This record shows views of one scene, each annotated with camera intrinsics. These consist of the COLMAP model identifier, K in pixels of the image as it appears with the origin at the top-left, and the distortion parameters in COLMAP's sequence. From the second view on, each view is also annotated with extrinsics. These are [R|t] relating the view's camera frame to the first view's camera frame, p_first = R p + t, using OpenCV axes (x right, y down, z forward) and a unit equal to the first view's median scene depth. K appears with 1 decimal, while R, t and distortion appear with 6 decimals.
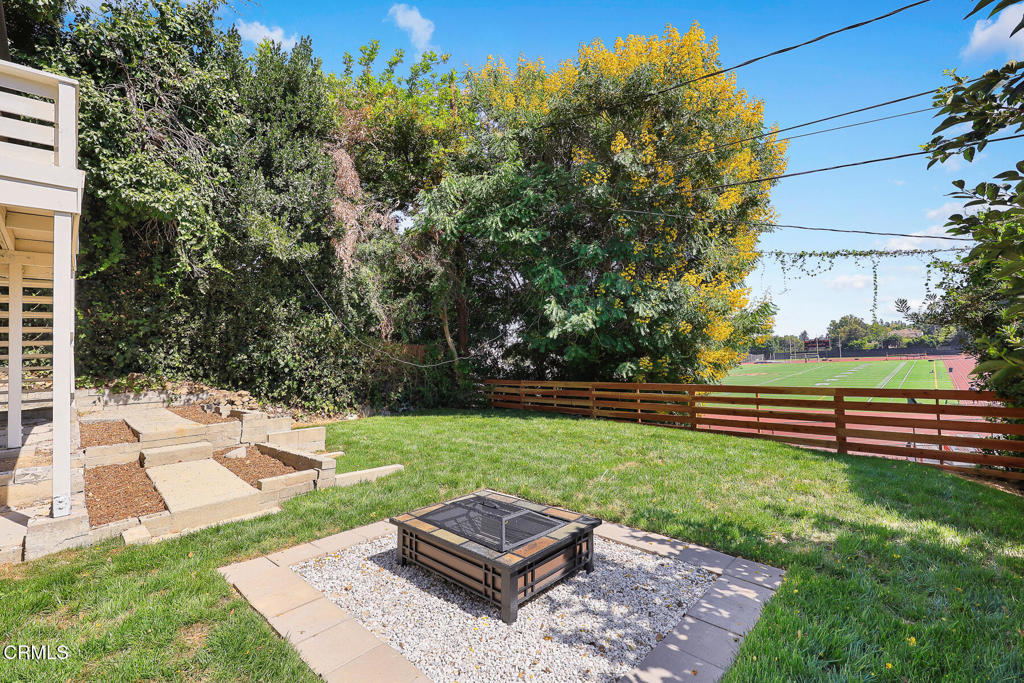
lens RADIAL K [[446.6, 0, 510.8], [0, 446.6, 367.0], [0, 0, 1]] dist [-0.000461, 0.000397]
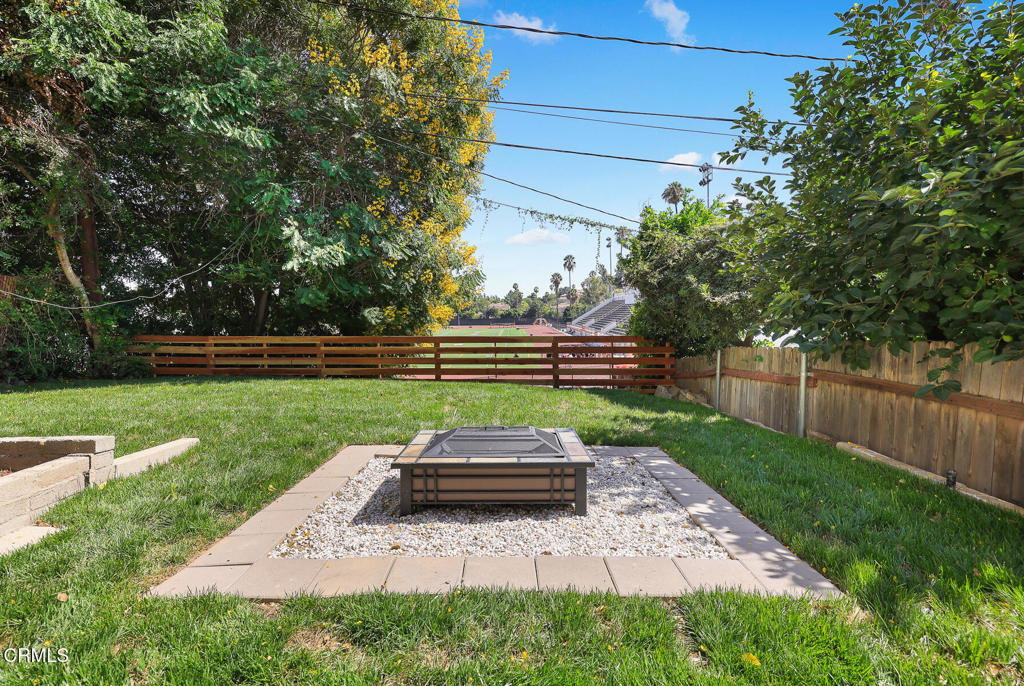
lens RADIAL K [[483.0, 0, 512.7], [0, 483.0, 387.8], [0, 0, 1]] dist [0.014579, 0.000101]
pose [[0.728280, -0.071349, 0.681555, -0.252062], [-0.004835, 0.994005, 0.109225, 0.037807], [-0.685263, -0.082841, 0.723569, 0.080817]]
